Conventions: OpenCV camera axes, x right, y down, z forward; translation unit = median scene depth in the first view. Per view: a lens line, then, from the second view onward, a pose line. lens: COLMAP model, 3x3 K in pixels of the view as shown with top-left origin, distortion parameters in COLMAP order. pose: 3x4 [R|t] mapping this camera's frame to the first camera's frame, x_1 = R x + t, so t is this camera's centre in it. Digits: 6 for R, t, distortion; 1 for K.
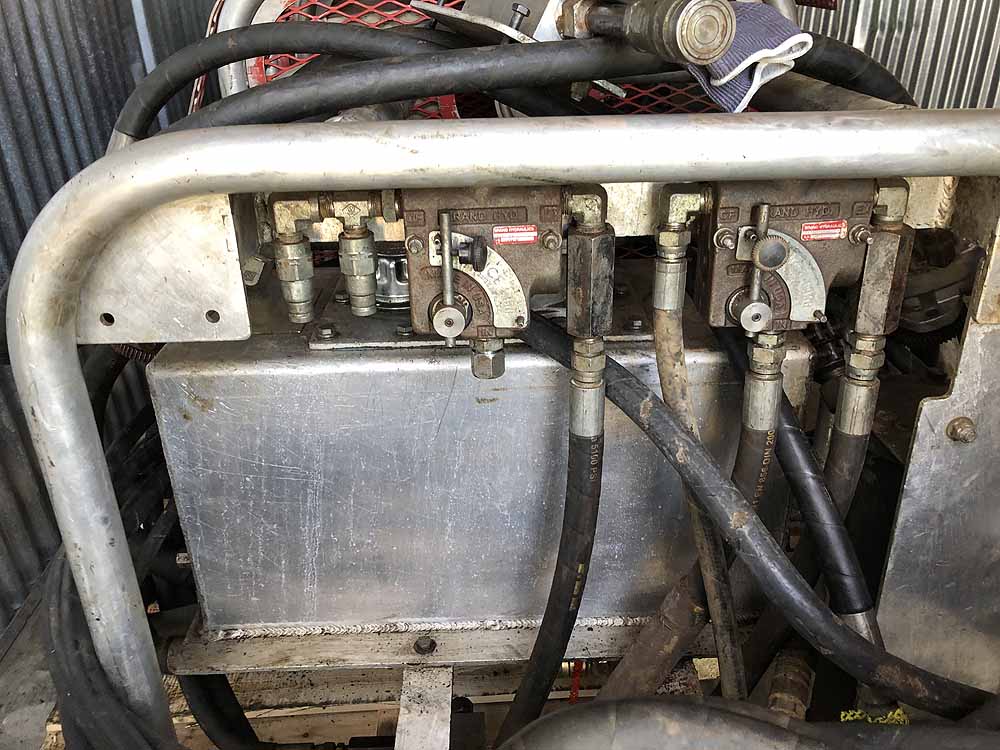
lens RADIAL K [[815.3, 0, 500.0], [0, 815.3, 375.0], [0, 0, 1]] dist [0.057990, -0.059113]
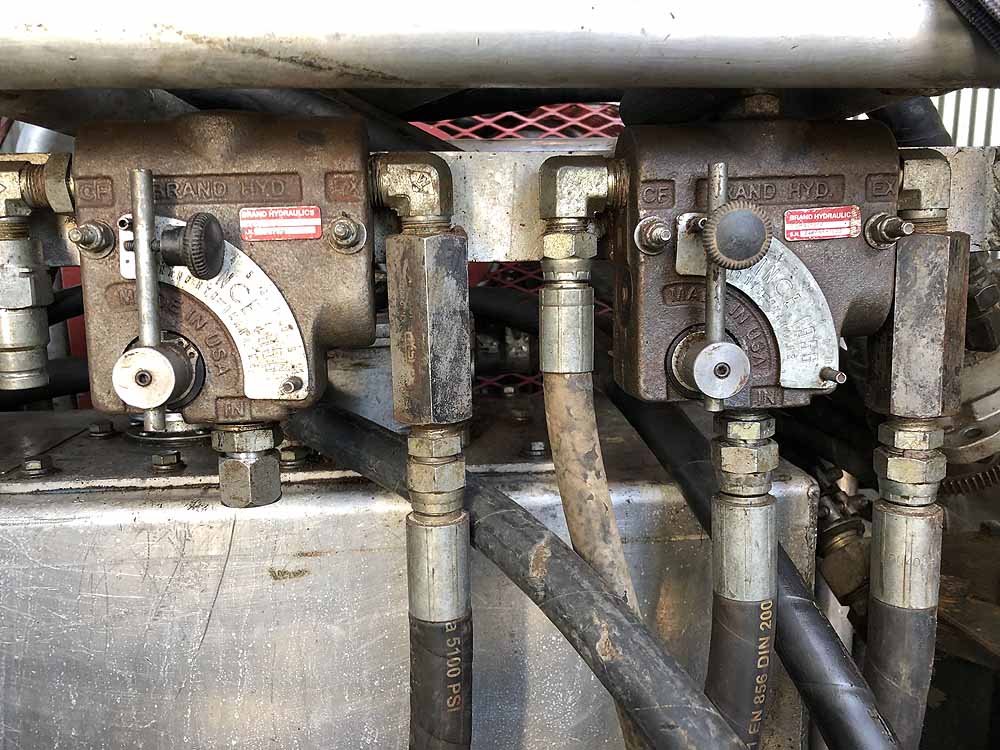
lens RADIAL K [[815.3, 0, 500.0], [0, 815.3, 375.0], [0, 0, 1]] dist [0.057990, -0.059113]
pose [[0.998457, -0.001546, 0.055516, 0.125886], [0.017701, 0.956338, -0.291726, 0.084383], [-0.052641, 0.292259, 0.954889, 0.455697]]
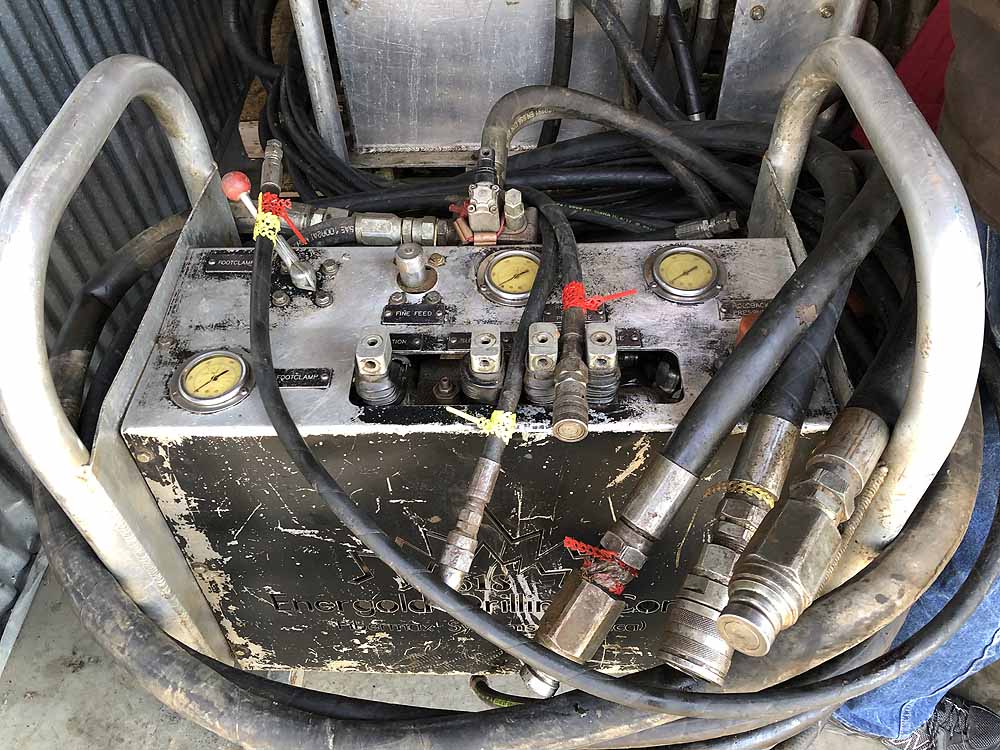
lens RADIAL K [[821.4, 0, 490.2], [0, 821.4, 375.2], [0, 0, 1]] dist [-0.002042, 0.000766]
pose [[0.997826, 0.030346, -0.058508, 0.077372], [-0.007093, 0.931987, 0.362422, 0.166476], [0.065527, -0.361219, 0.930176, -1.147081]]
